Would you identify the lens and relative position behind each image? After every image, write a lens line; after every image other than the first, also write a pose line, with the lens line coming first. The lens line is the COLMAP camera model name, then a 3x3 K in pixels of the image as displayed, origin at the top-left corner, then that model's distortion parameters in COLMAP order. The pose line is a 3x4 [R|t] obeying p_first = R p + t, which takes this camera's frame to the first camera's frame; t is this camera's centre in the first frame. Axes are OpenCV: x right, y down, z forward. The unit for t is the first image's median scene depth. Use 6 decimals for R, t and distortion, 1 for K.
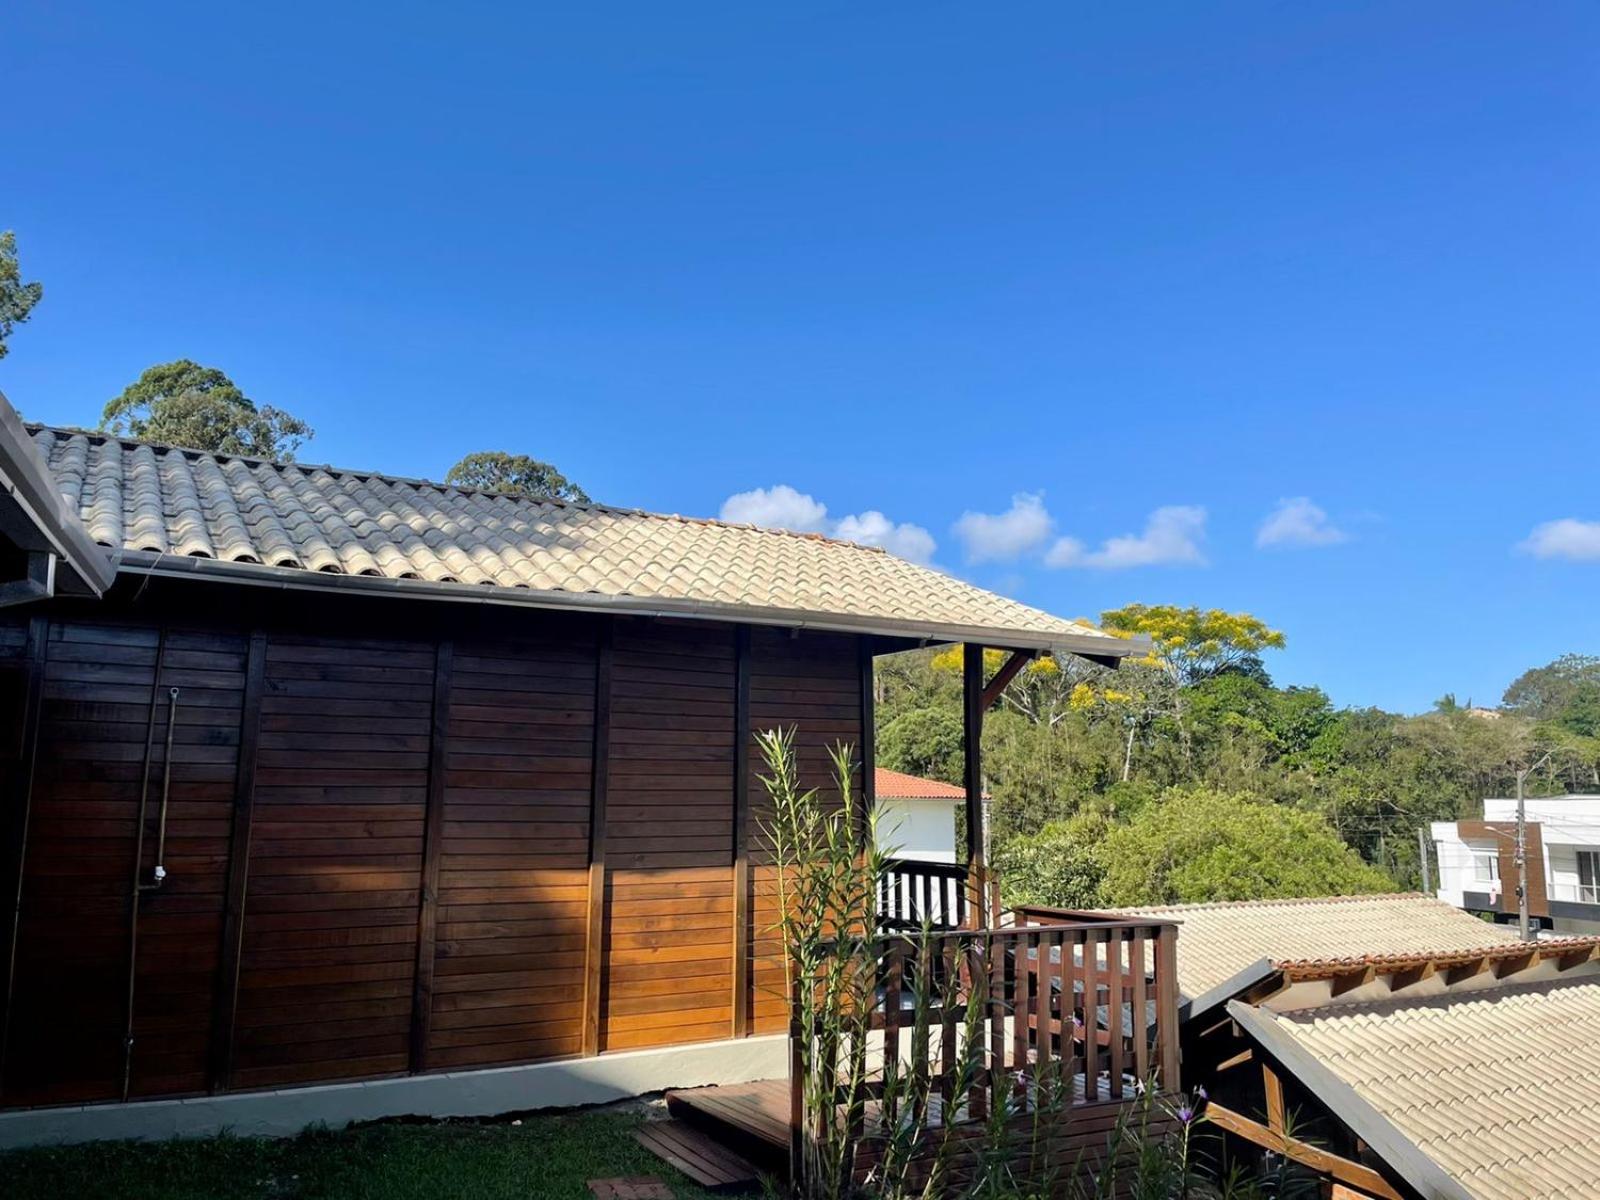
lens RADIAL K [[1196.5, 0, 800.0], [0, 1196.5, 600.0], [0, 0, 1]] dist [0.095868, -0.116238]
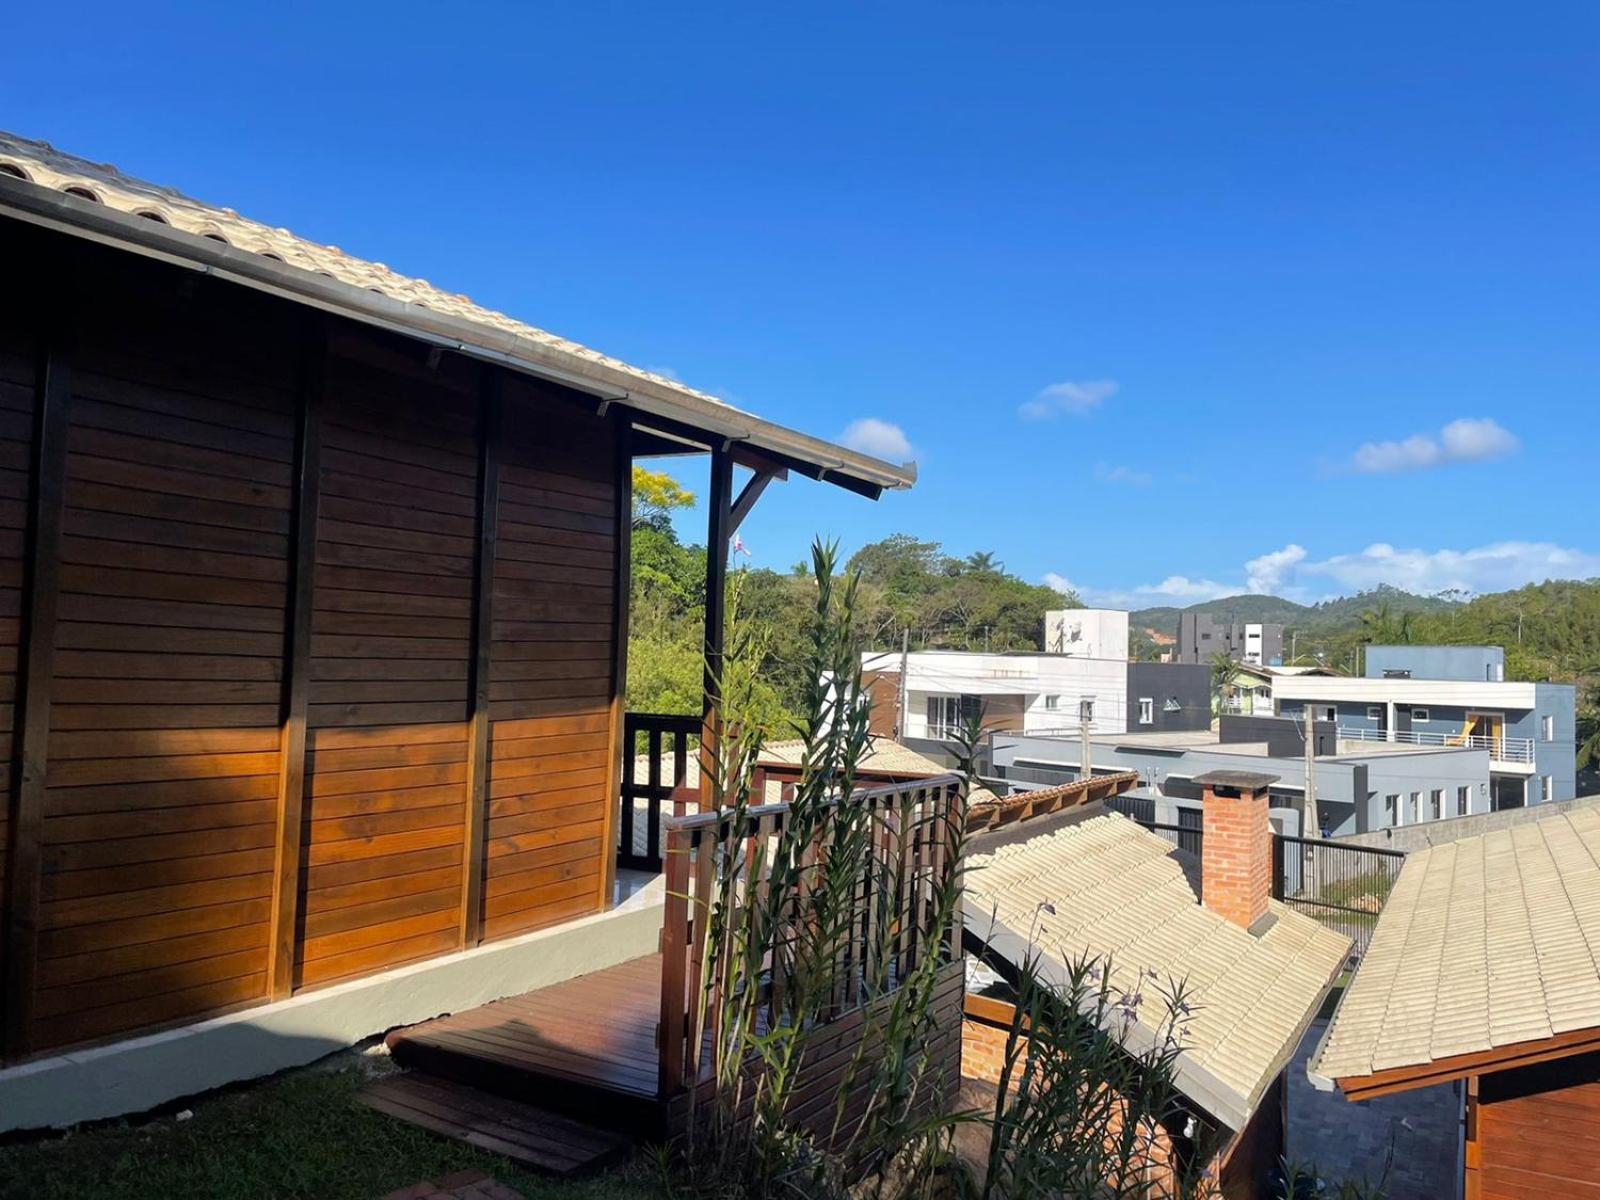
lens RADIAL K [[1196.5, 0, 800.0], [0, 1196.5, 600.0], [0, 0, 1]] dist [0.095868, -0.116238]
pose [[0.876608, 0.047560, 0.478849, -0.242545], [-0.107648, 0.989267, 0.098810, 0.057711], [-0.469009, -0.138165, 0.872319, 0.293341]]
